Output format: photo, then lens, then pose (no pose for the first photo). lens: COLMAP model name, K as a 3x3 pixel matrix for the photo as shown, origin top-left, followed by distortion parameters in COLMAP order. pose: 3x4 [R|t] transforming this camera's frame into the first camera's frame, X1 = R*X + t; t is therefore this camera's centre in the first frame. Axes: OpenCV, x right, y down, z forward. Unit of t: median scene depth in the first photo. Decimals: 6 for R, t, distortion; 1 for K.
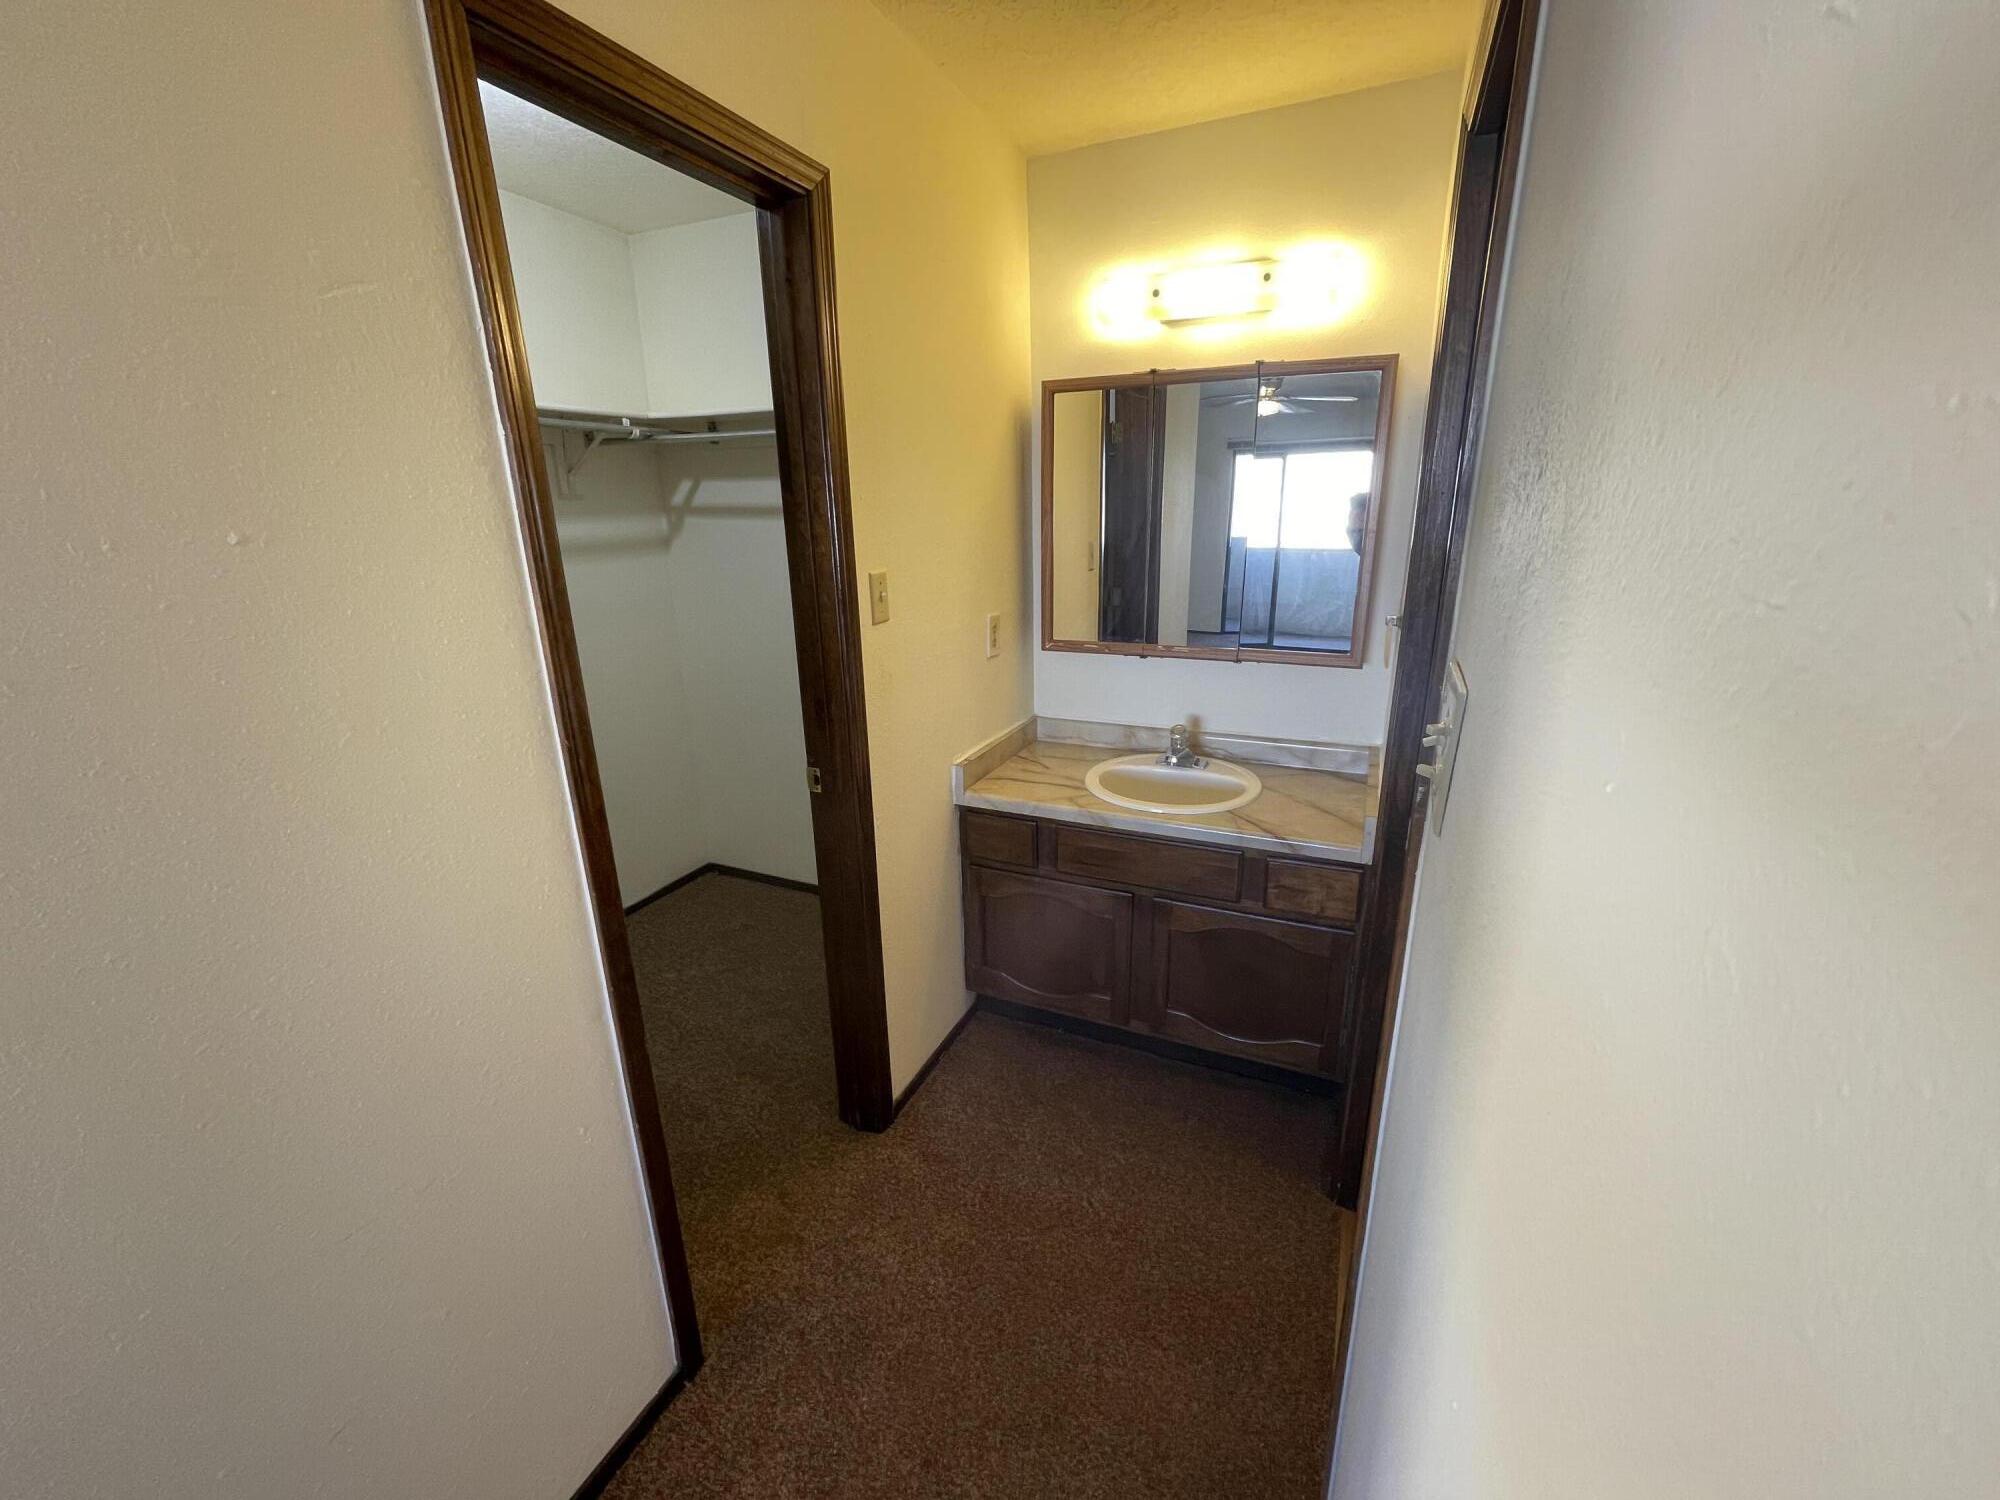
lens RADIAL K [[810.1, 0, 1000.5], [0, 810.1, 757.2], [0, 0, 1]] dist [-0.001554, 0.000173]
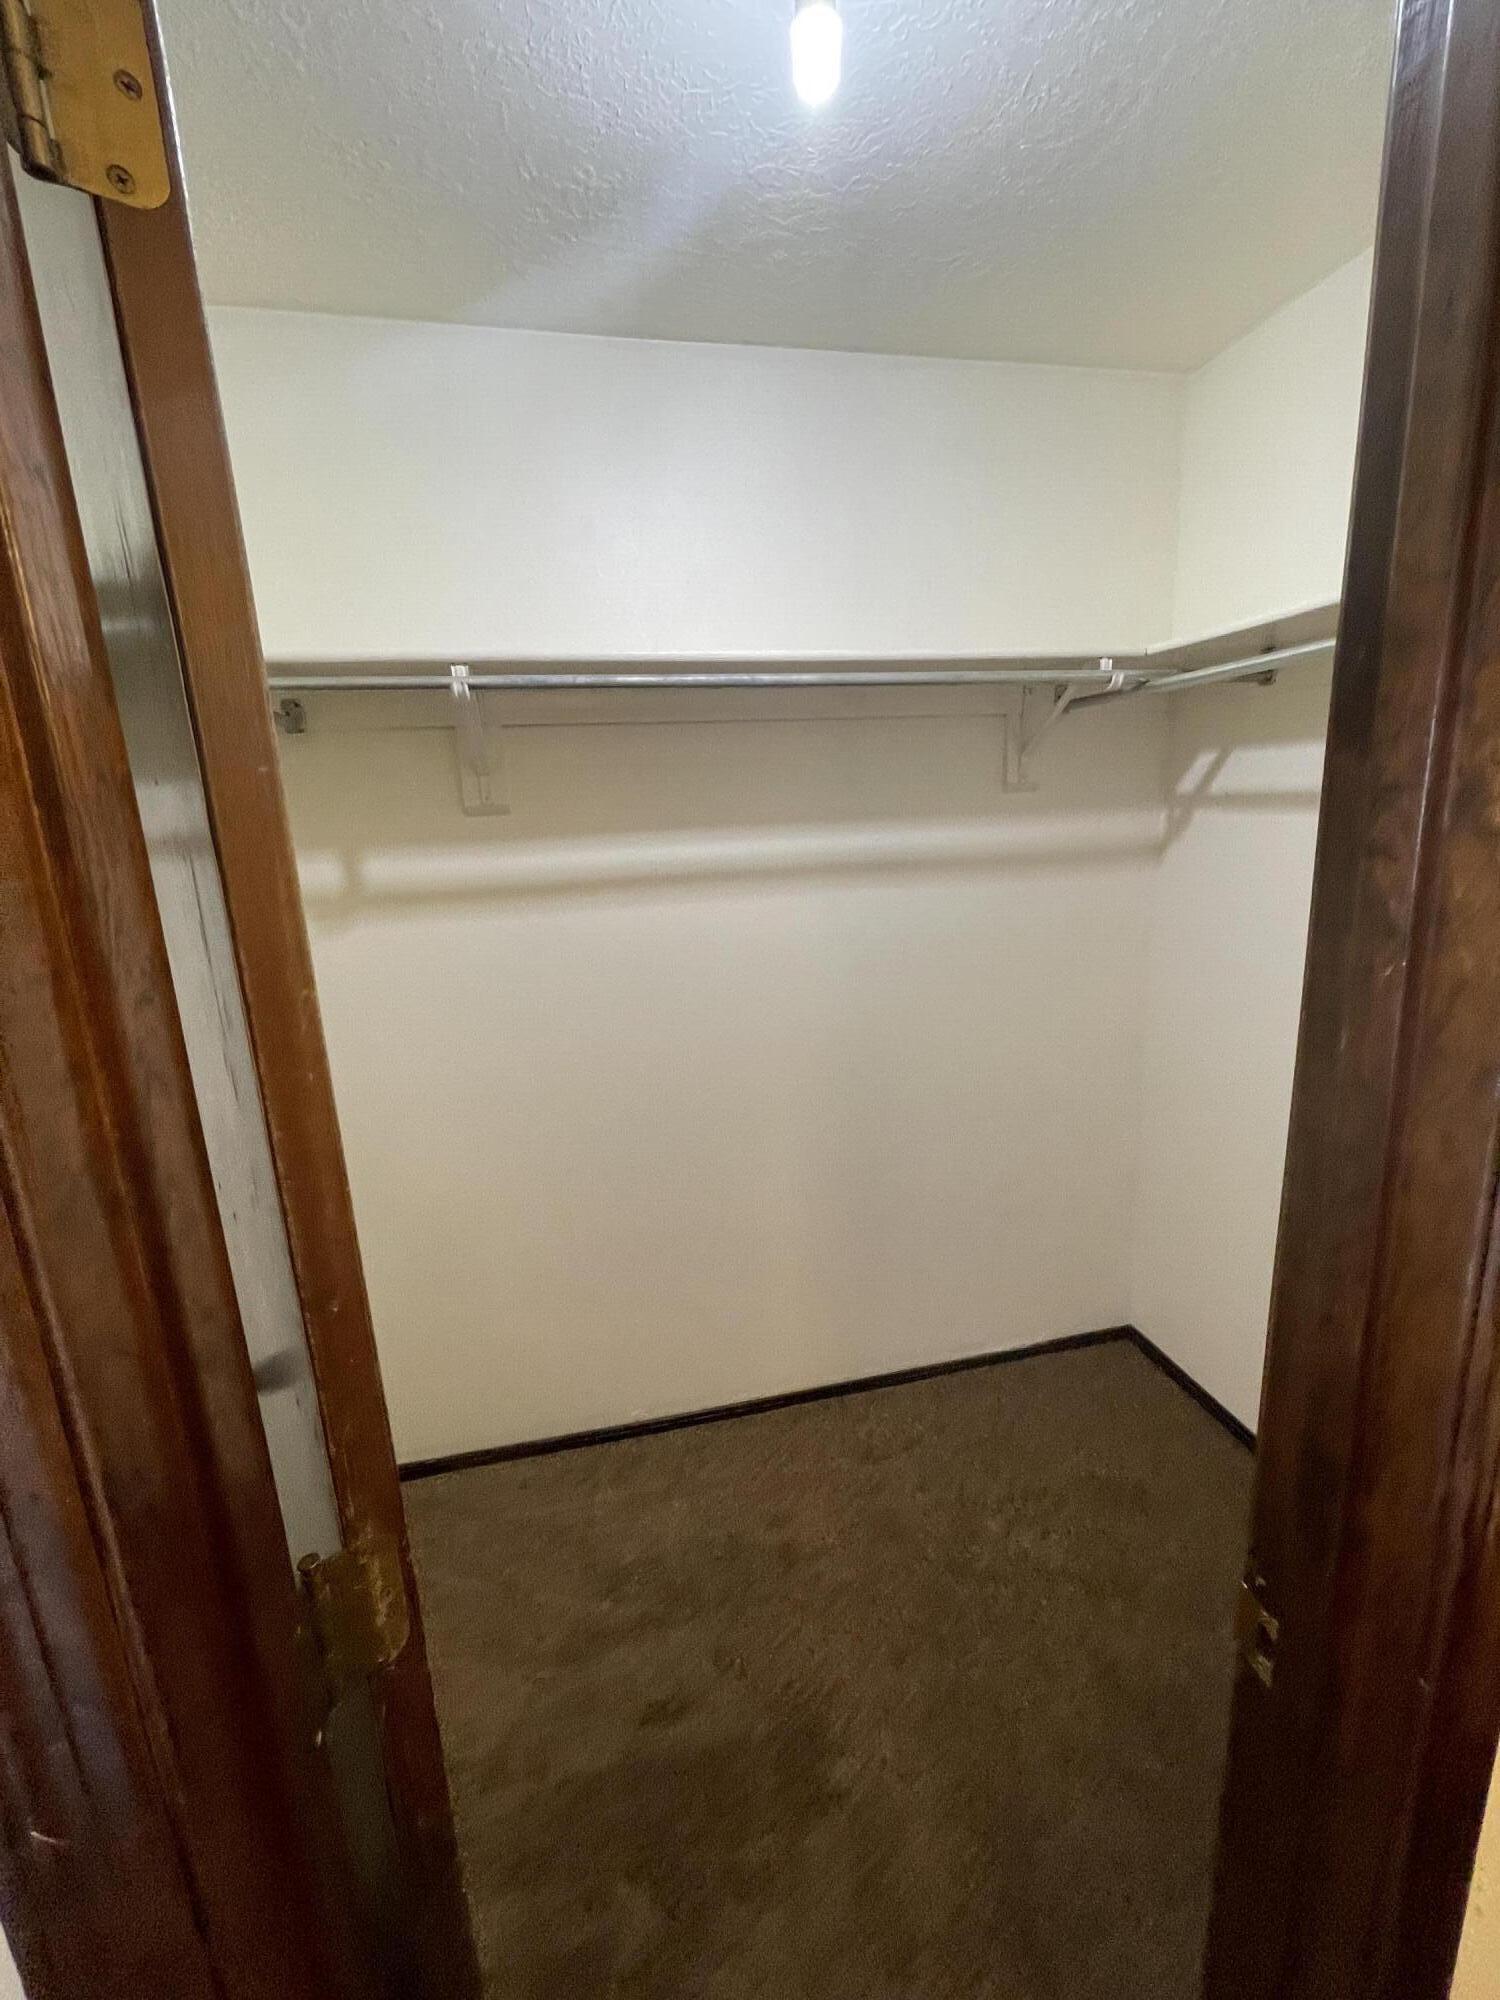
lens RADIAL K [[810.1, 0, 753.9], [0, 810.1, 995.7], [0, 0, 1]] dist [-0.001554, 0.000173]
pose [[0.603587, 0.159499, -0.781180, -0.095672], [-0.201729, 0.978457, 0.043910, -0.132084], [0.771355, 0.131083, 0.622759, 0.418692]]
